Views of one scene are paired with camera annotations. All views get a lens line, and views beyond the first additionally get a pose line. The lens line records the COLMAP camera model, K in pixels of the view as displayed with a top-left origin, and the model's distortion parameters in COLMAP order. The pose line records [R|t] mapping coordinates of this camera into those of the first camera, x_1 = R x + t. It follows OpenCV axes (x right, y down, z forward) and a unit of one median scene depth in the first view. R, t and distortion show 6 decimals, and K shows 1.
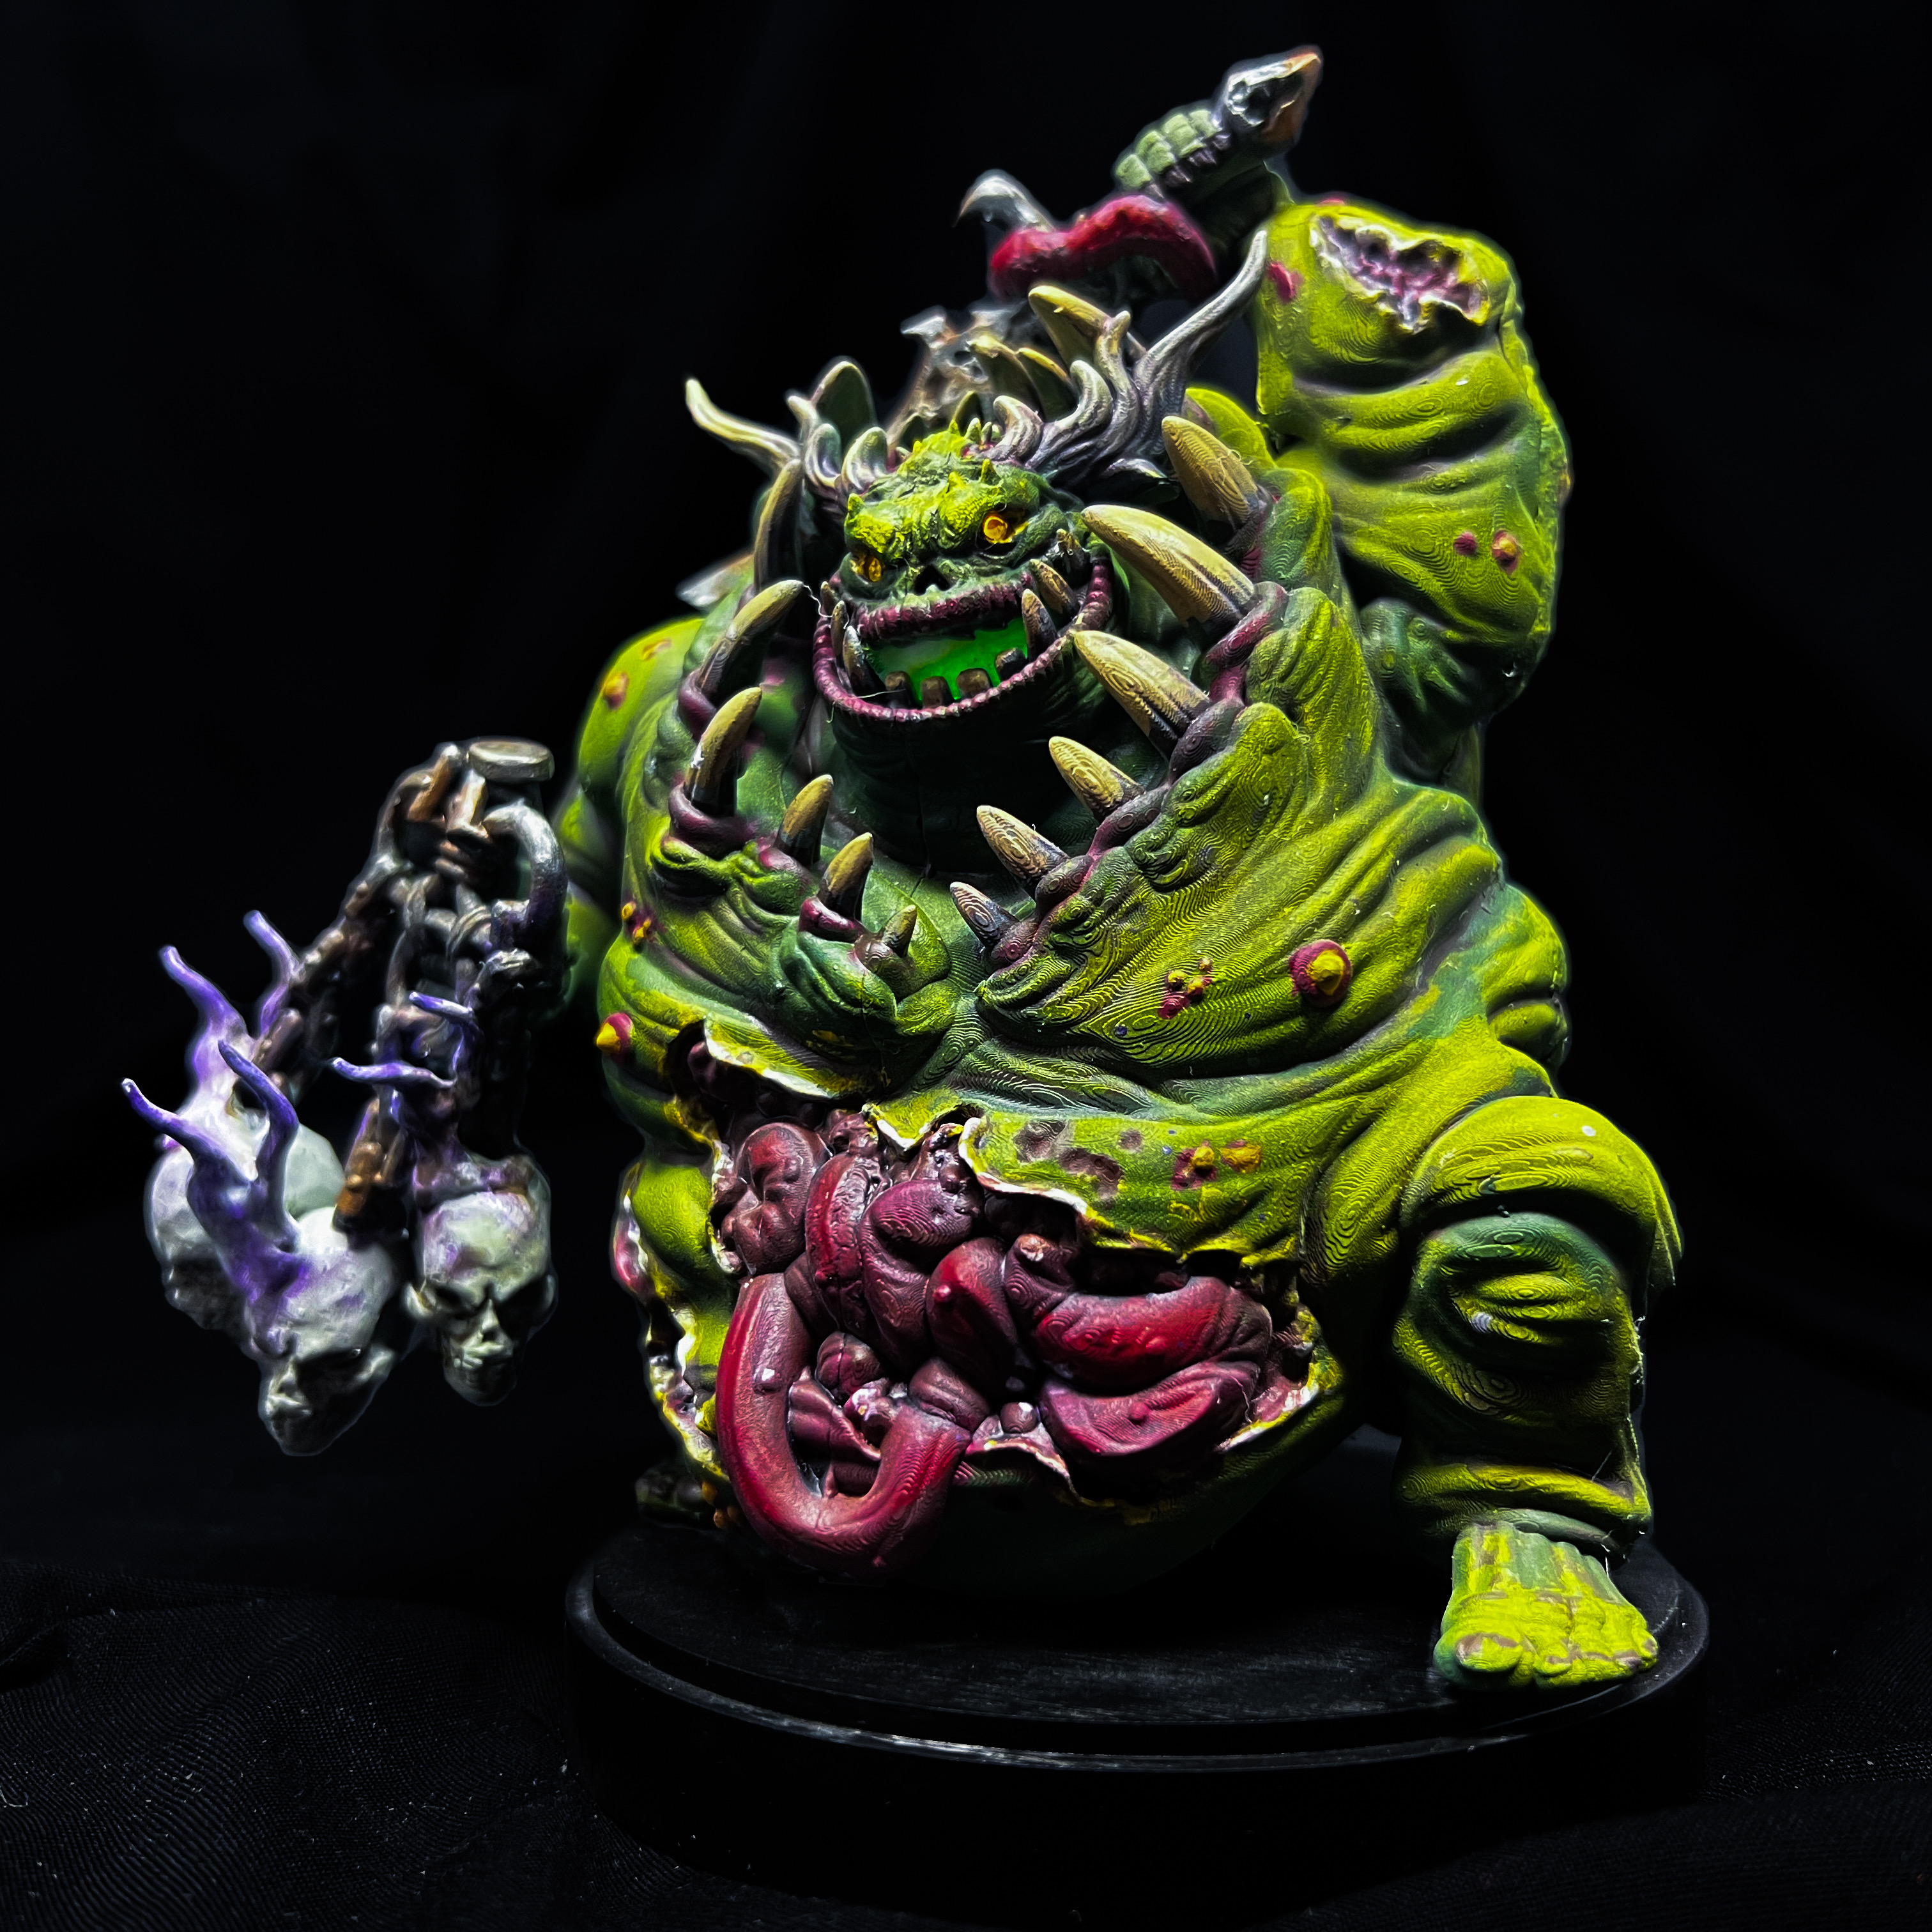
lens RADIAL K [[1758.3, 0, 967.4], [0, 1758.3, 965.6], [0, 0, 1]] dist [0.096464, 0.000000]
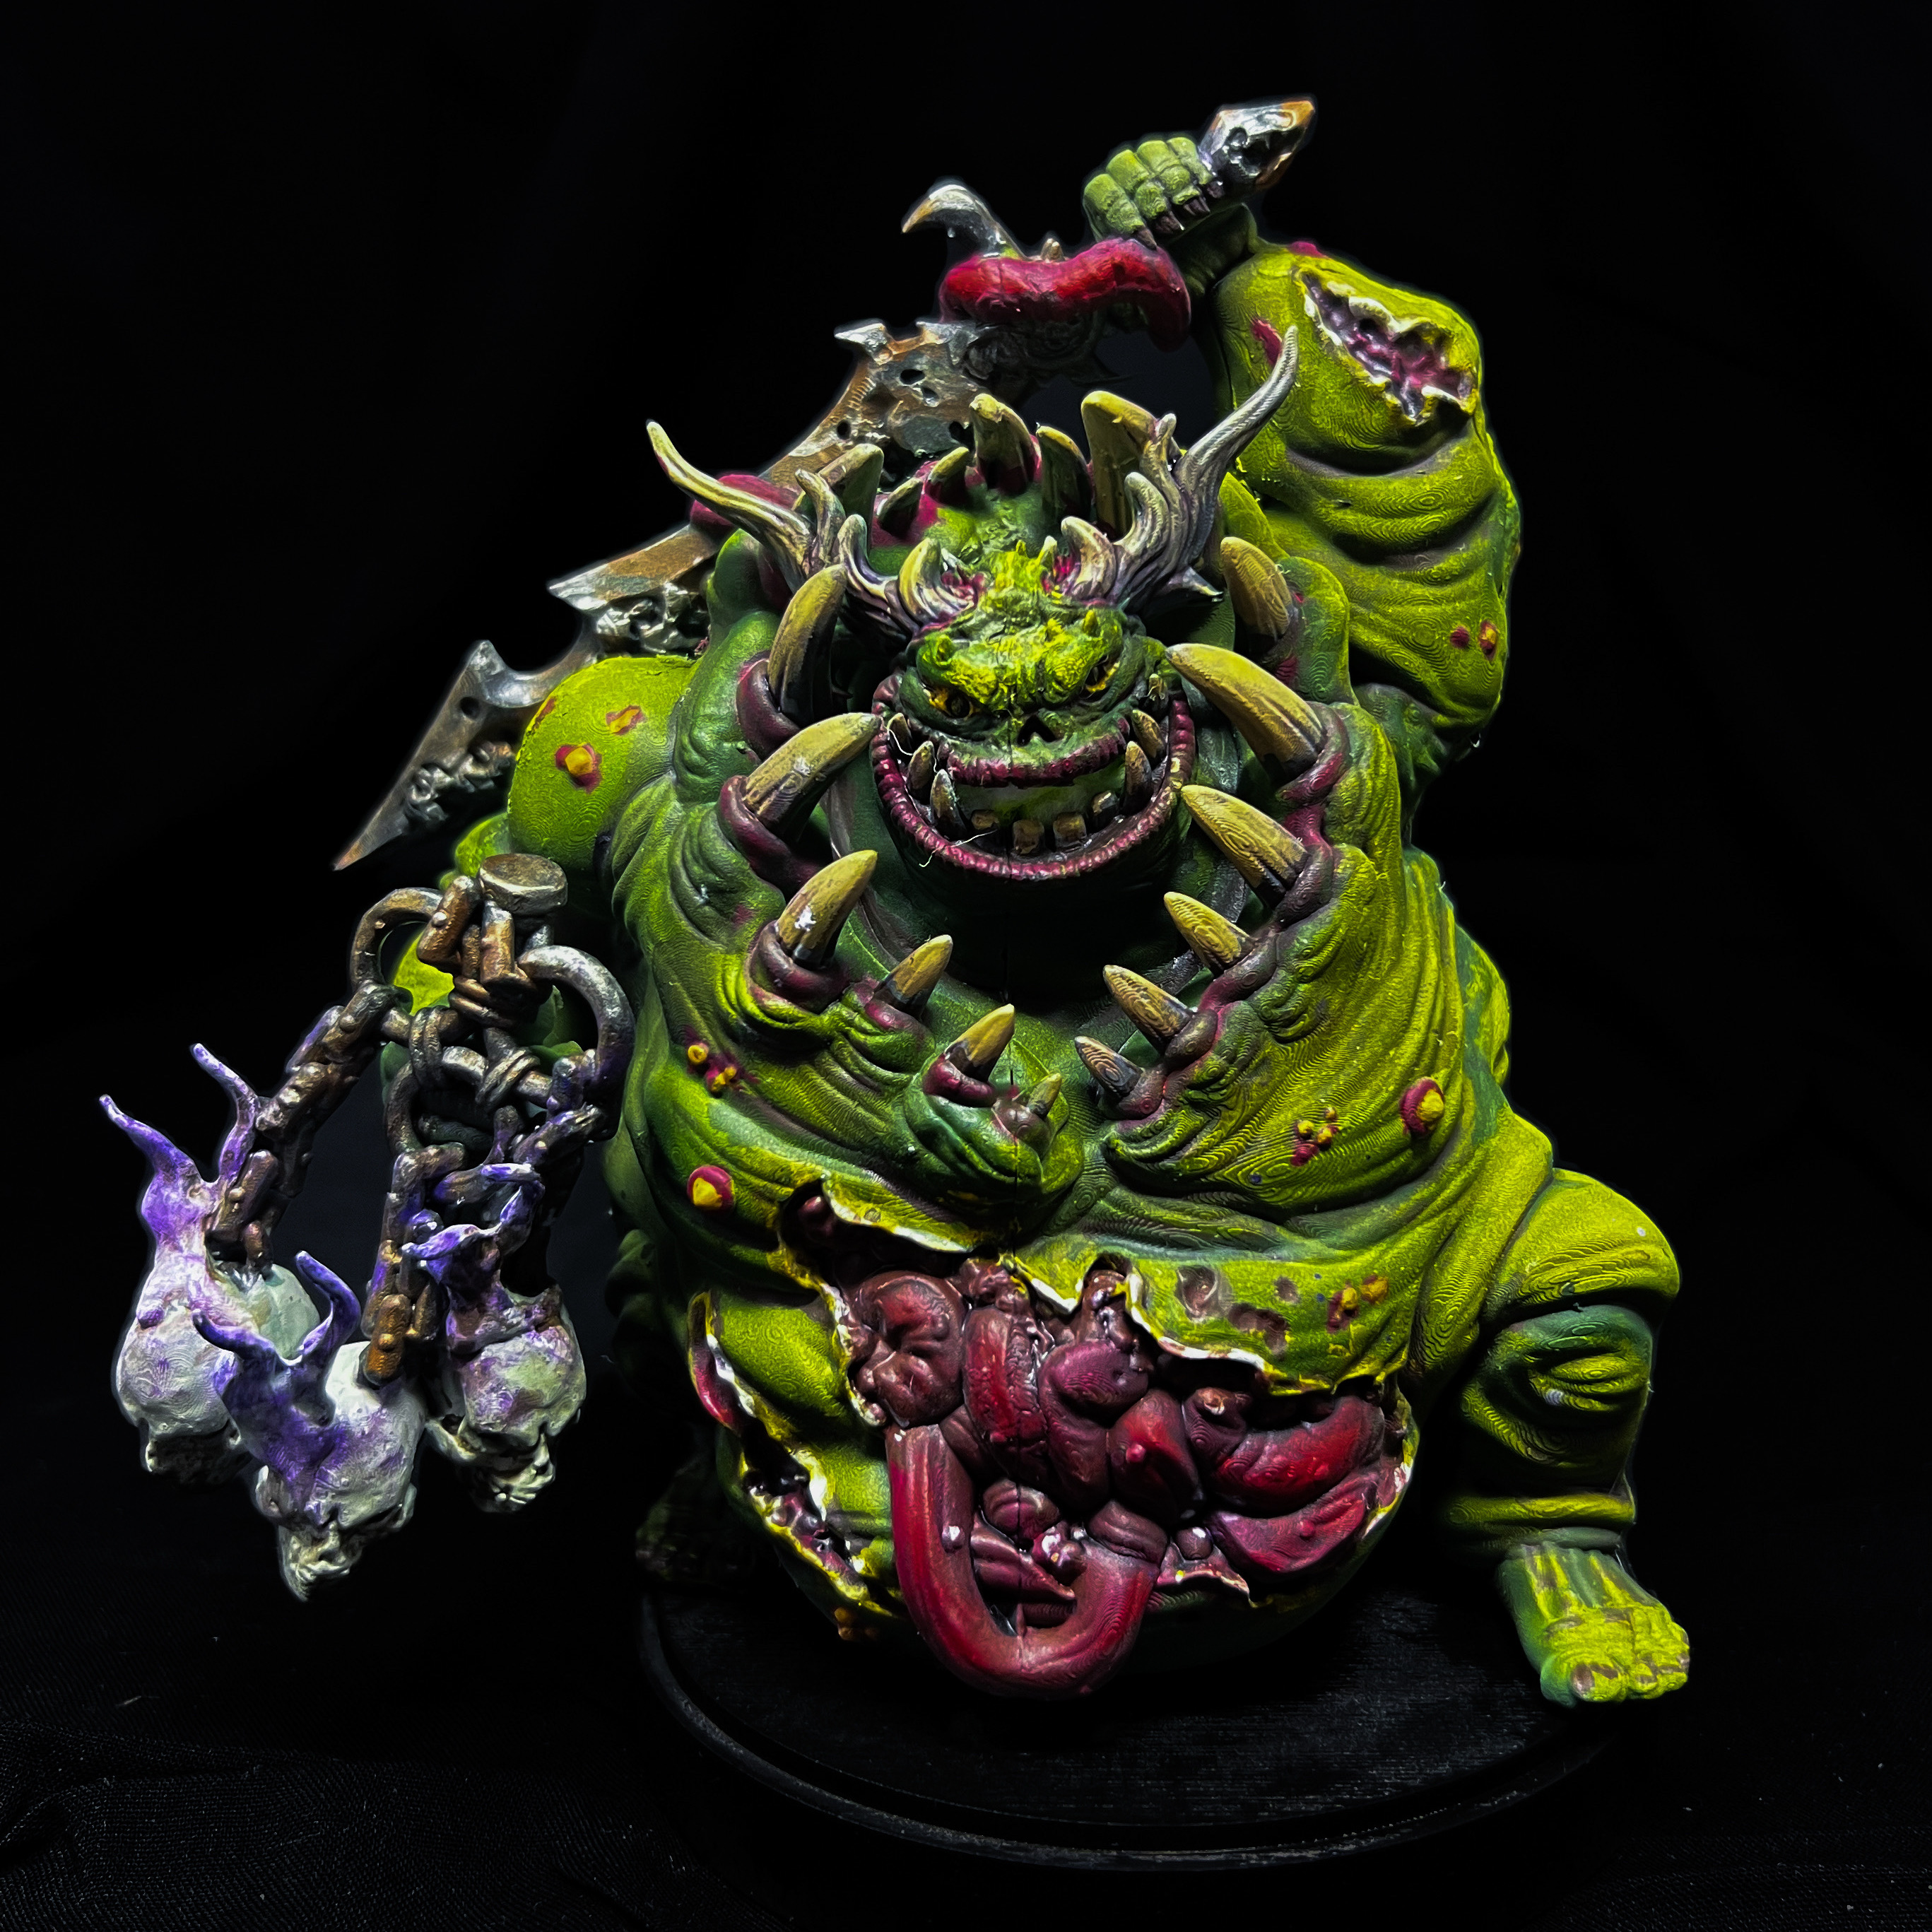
lens RADIAL K [[1896.5, 0, 958.7], [0, 1896.5, 974.3], [0, 0, 1]] dist [0.130732, 0.000000]
pose [[0.950757, -0.082625, 0.298722, -0.388932], [0.023836, 0.980449, 0.195325, -0.291885], [-0.309020, -0.178586, 0.934138, -0.008757]]
